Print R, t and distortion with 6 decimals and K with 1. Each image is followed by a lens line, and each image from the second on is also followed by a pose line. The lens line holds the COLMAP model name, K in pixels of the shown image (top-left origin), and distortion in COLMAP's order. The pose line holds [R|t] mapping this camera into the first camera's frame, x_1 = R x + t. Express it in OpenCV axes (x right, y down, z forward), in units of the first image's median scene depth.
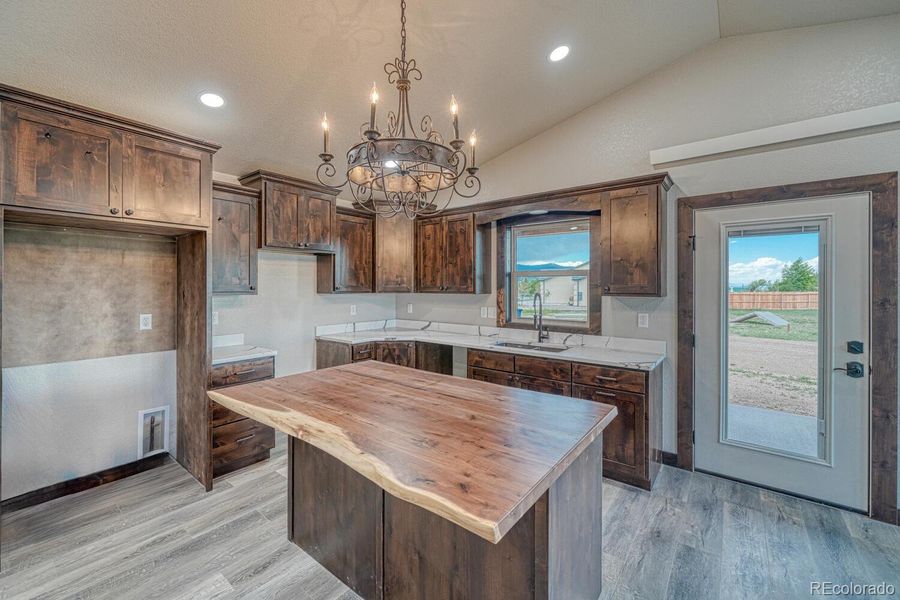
lens RADIAL K [[370.9, 0, 433.8], [0, 370.9, 286.2], [0, 0, 1]] dist [-0.007004, 0.000874]
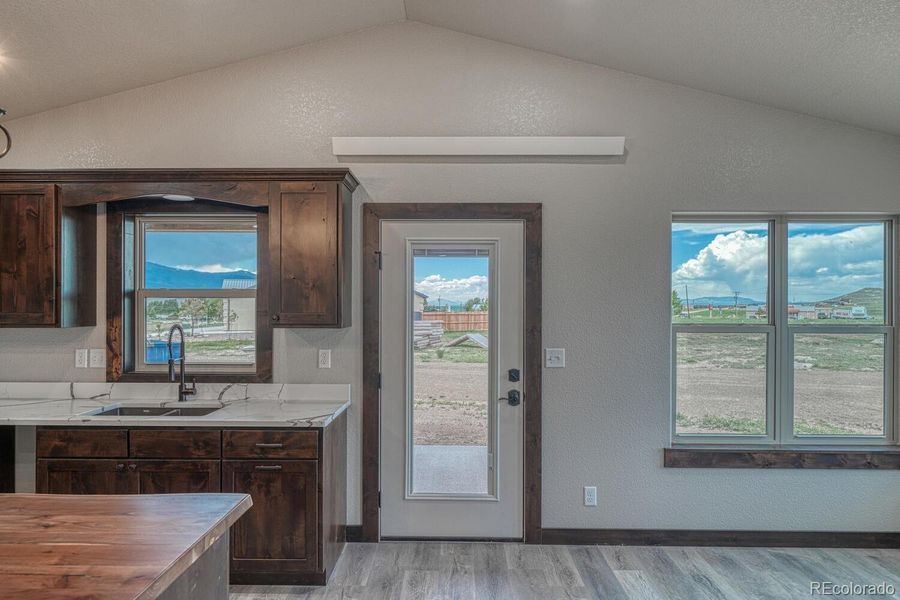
lens RADIAL K [[534.6, 0, 450.1], [0, 534.6, 302.8], [0, 0, 1]] dist [-0.003778, 0.003892]
pose [[0.781449, 0.002625, 0.623963, 0.088806], [-0.001168, 0.999996, -0.002744, -0.020026], [-0.623968, 0.001416, 0.781449, -0.015152]]
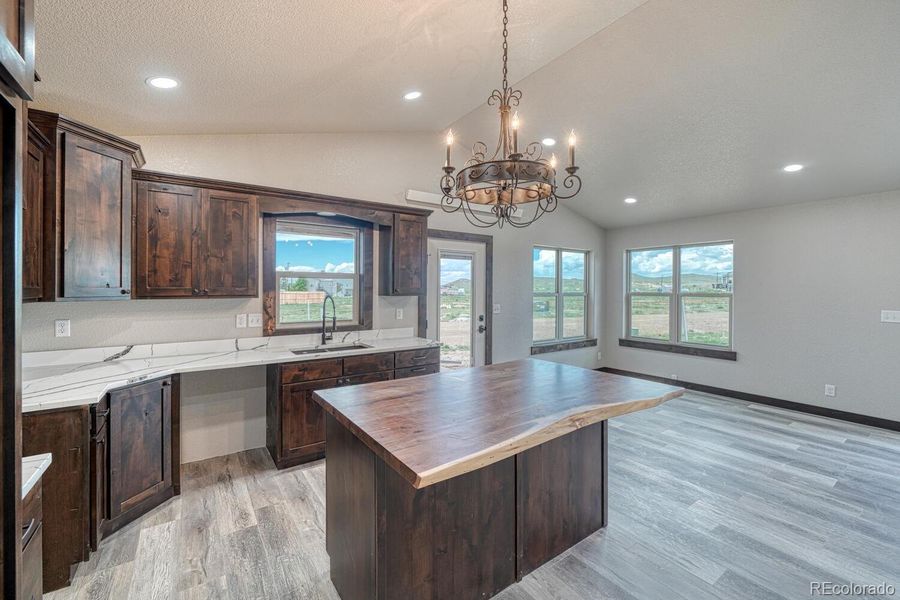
lens RADIAL K [[370.9, 0, 447.4], [0, 370.9, 289.7], [0, 0, 1]] dist [-0.007004, 0.000874]
pose [[0.270274, -0.004878, 0.962771, -0.707848], [-0.001892, 0.999983, 0.005597, -0.002265], [-0.962782, -0.003334, 0.270260, 0.501787]]
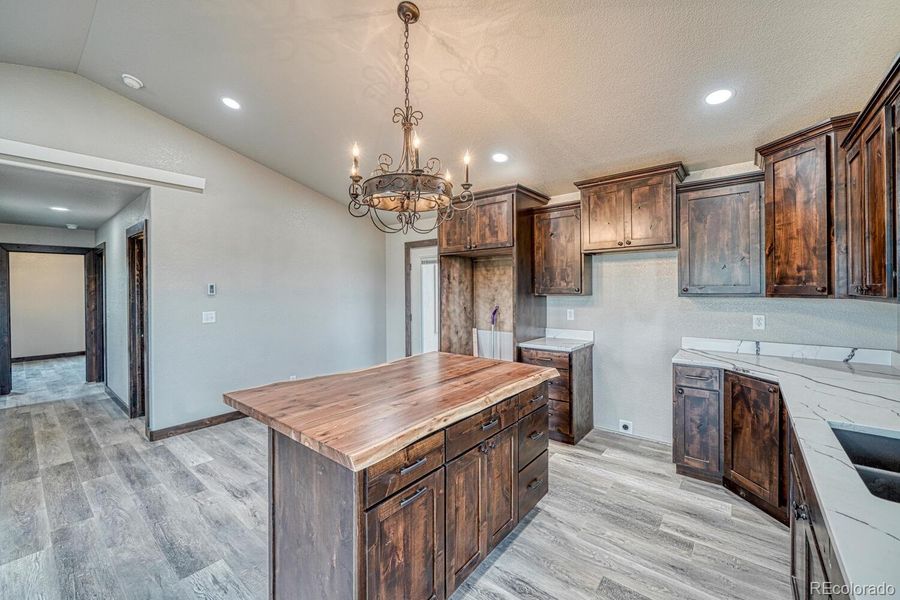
lens RADIAL K [[370.9, 0, 438.6], [0, 370.9, 288.0], [0, 0, 1]] dist [-0.007004, 0.000874]
pose [[-0.025758, -0.004513, -0.999658, 0.686238], [0.010952, 0.999929, -0.004796, -0.000178], [0.999608, -0.011071, -0.025707, 0.664510]]
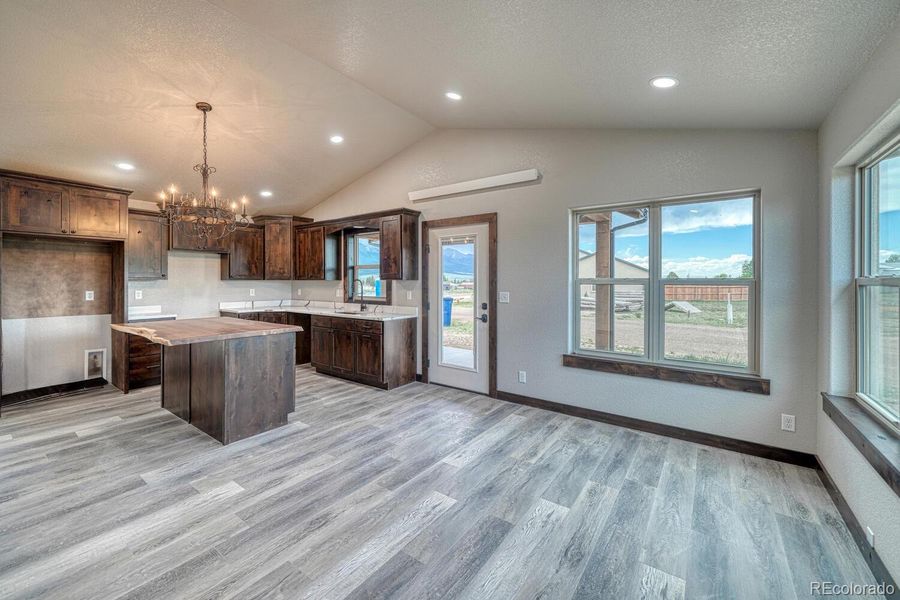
lens RADIAL K [[370.9, 0, 452.2], [0, 370.9, 281.7], [0, 0, 1]] dist [-0.007004, 0.000874]
pose [[0.998668, -0.000427, 0.051599, 0.710519], [0.000333, 0.999998, 0.001834, 0.031838], [-0.051600, -0.001815, 0.998666, -0.684199]]
